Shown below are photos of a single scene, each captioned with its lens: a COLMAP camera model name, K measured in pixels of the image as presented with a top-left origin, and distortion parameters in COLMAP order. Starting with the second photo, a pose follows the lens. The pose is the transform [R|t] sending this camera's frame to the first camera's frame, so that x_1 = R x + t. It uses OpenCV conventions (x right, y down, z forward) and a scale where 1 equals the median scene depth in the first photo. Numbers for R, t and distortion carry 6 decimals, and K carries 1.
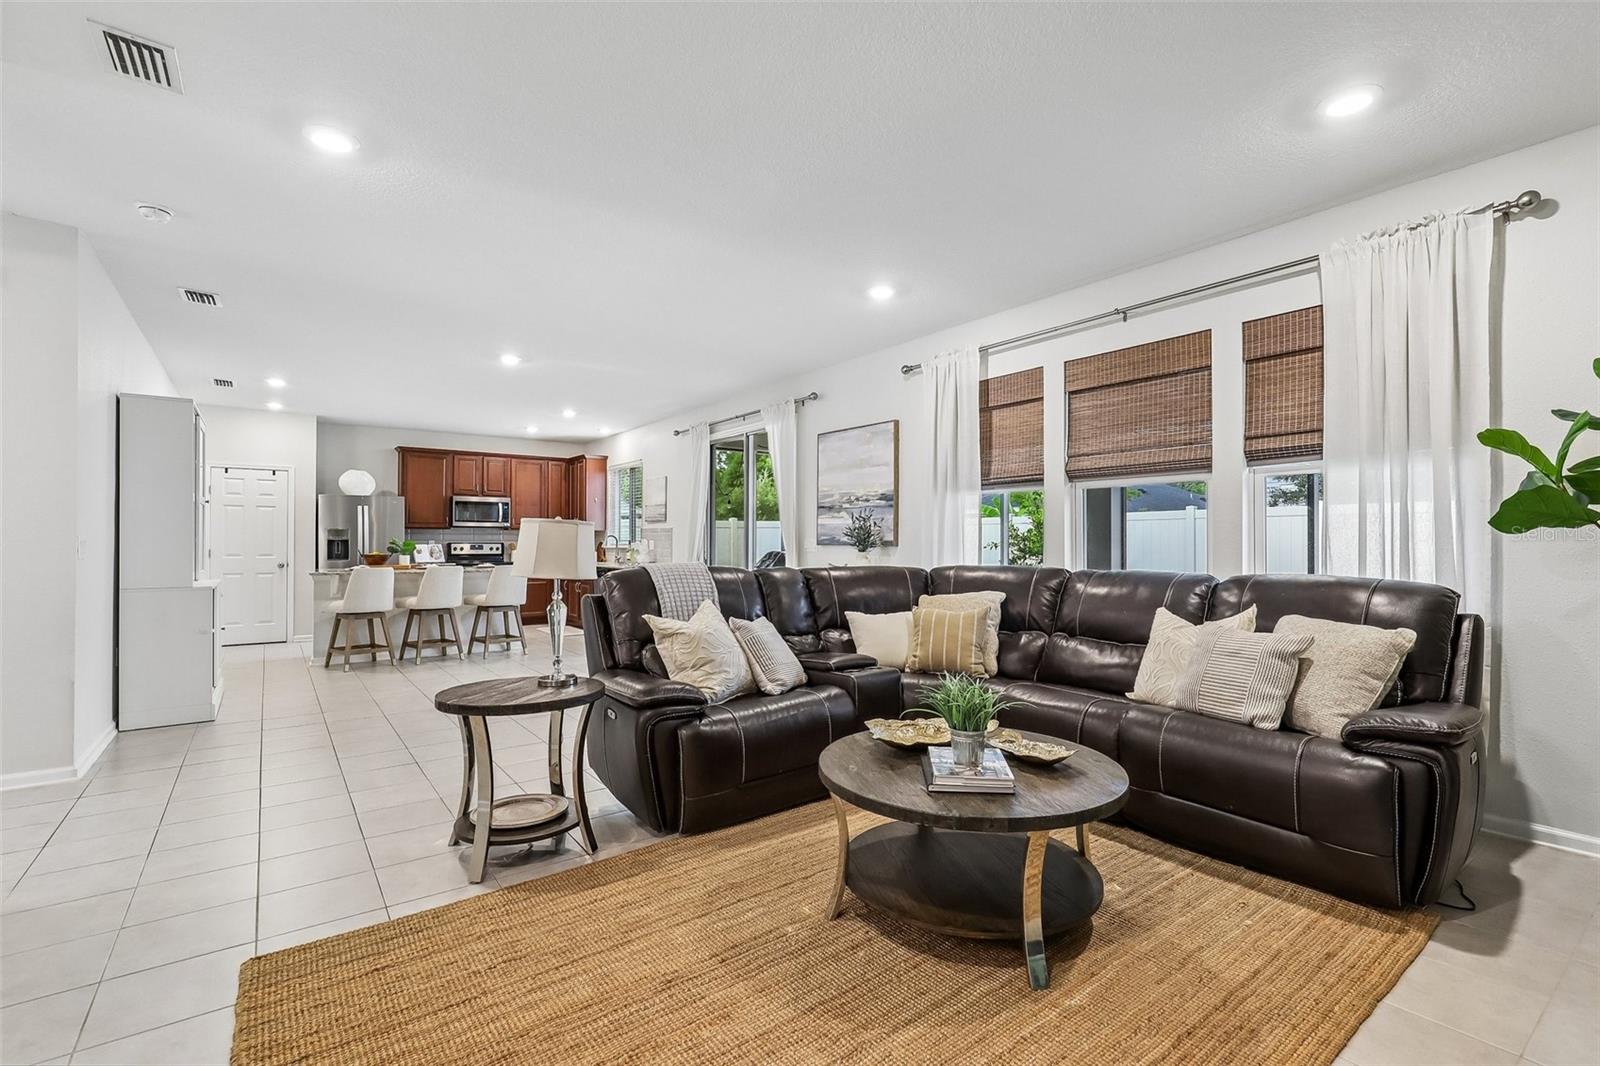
lens RADIAL K [[727.2, 0, 807.6], [0, 727.2, 534.2], [0, 0, 1]] dist [-0.000997, 0.000554]
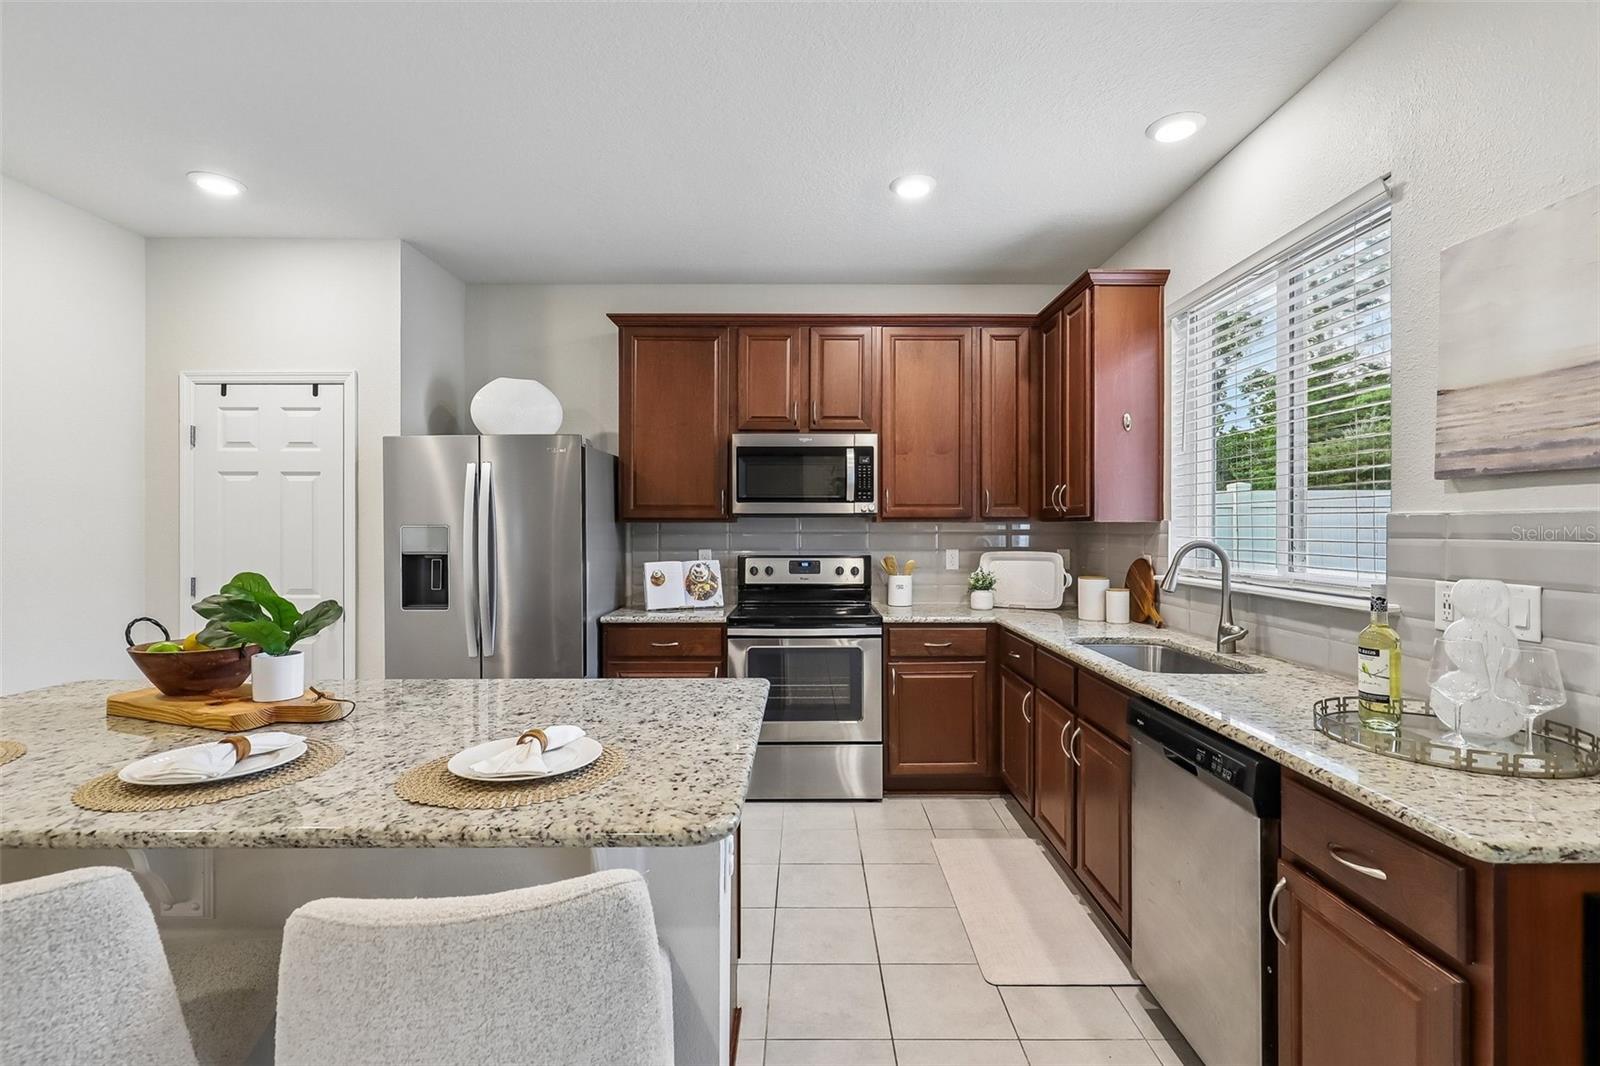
lens RADIAL K [[727.2, 0, 804.8], [0, 727.2, 525.9], [0, 0, 1]] dist [-0.000997, 0.000554]
pose [[0.805263, -0.000719, -0.592917, -0.229337], [0.007941, 0.999923, 0.009572, -0.008025], [0.592864, -0.012416, 0.805207, 0.704360]]
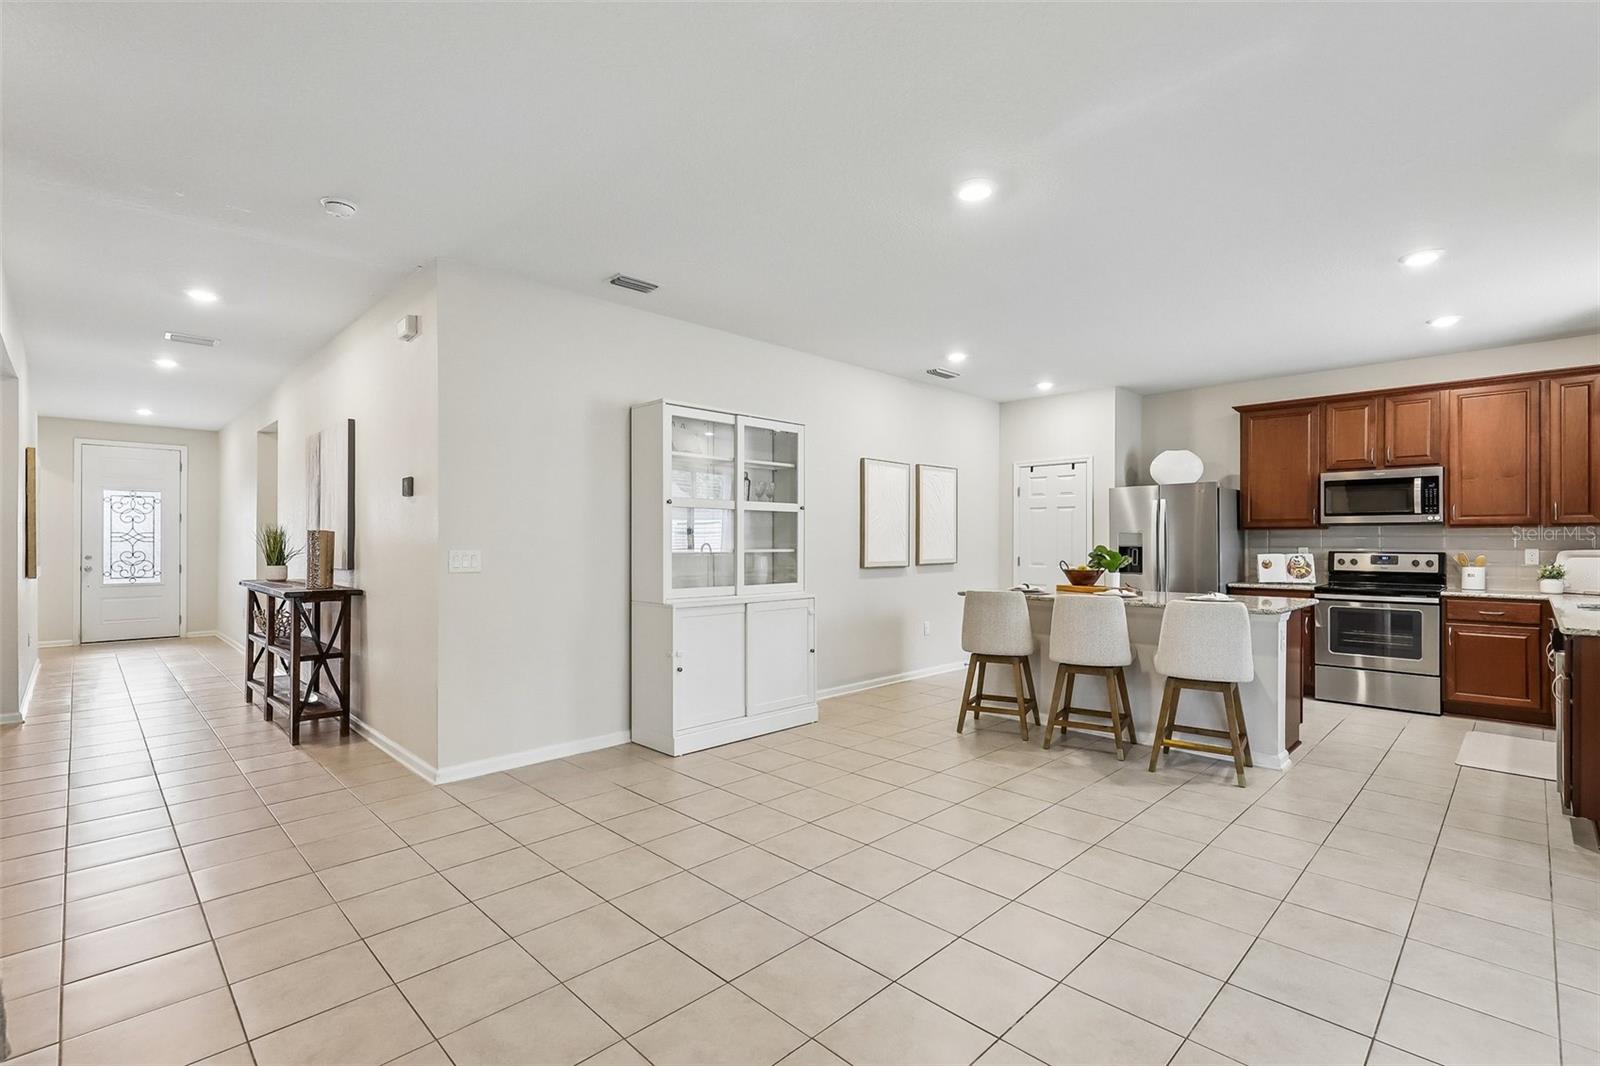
lens RADIAL K [[727.2, 0, 807.8], [0, 727.2, 540.5], [0, 0, 1]] dist [-0.000997, 0.000554]
pose [[0.146803, 0.000184, -0.989166, 0.040080], [0.011357, 0.999934, 0.001871, -0.003260], [0.989100, -0.011509, 0.146792, 0.485874]]
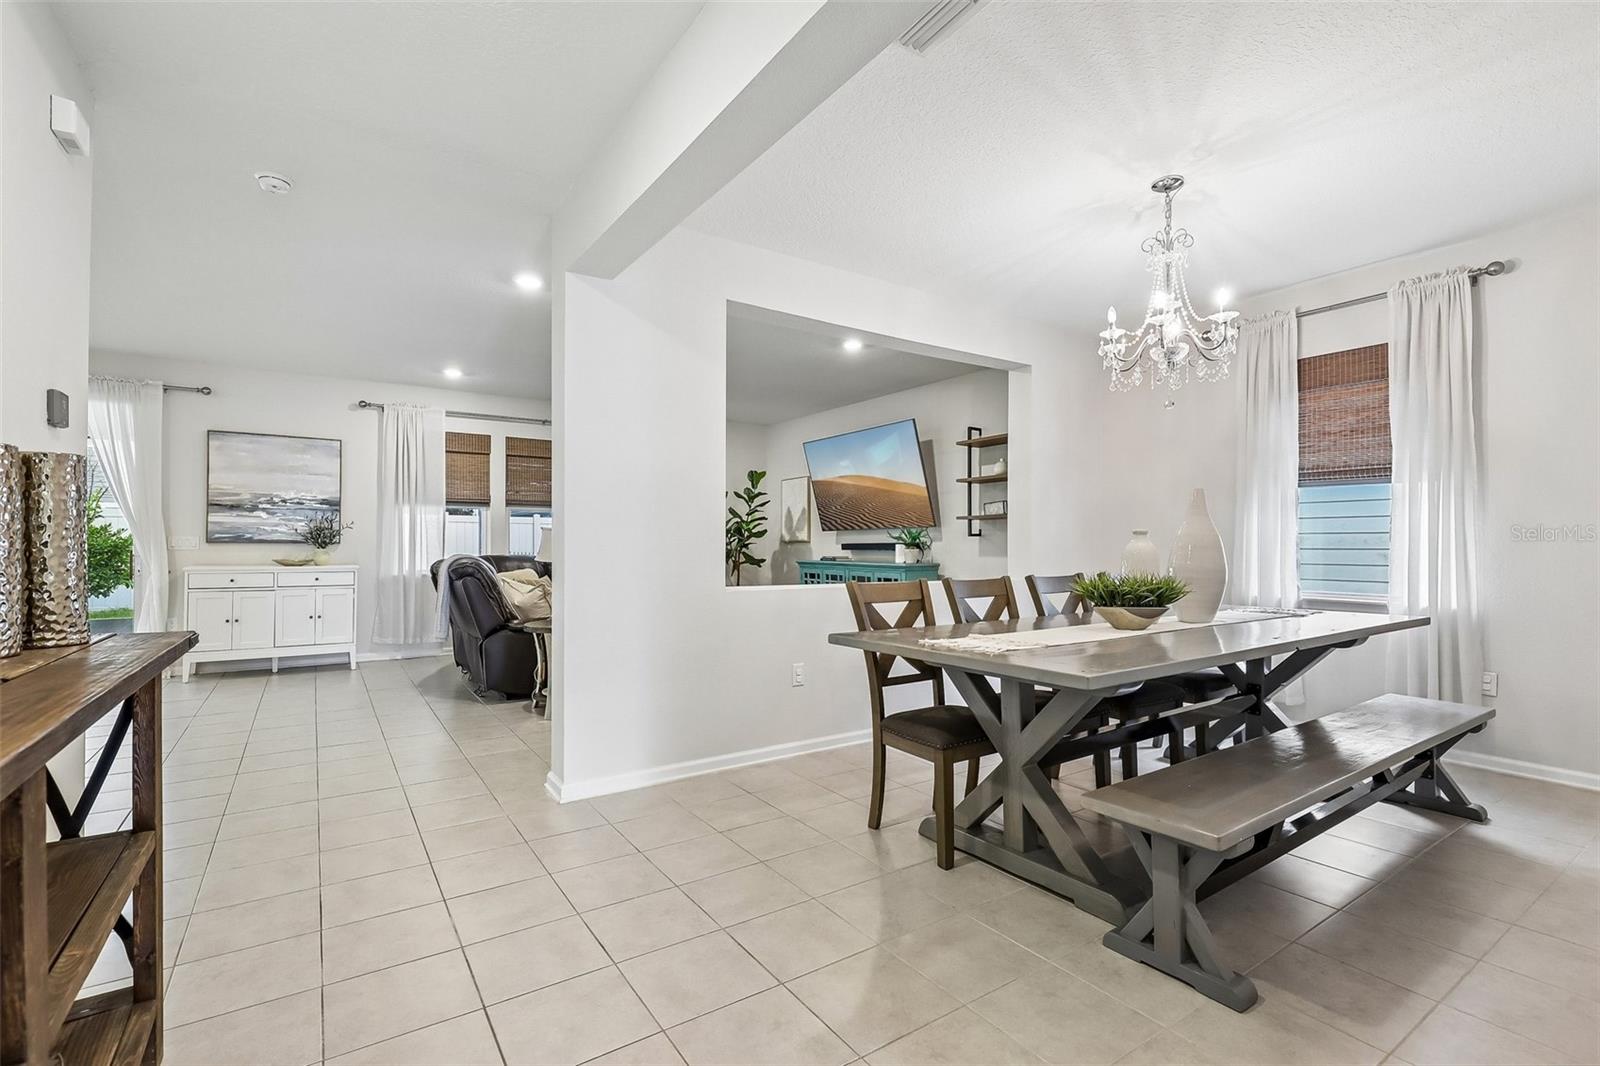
lens RADIAL K [[727.2, 0, 803.9], [0, 727.2, 537.2], [0, 0, 1]] dist [-0.000997, 0.000554]
pose [[0.037865, 0.009283, 0.999240, -0.588610], [-0.013974, 0.999864, -0.008760, 0.003098], [-0.999185, -0.013632, 0.037989, 0.097169]]
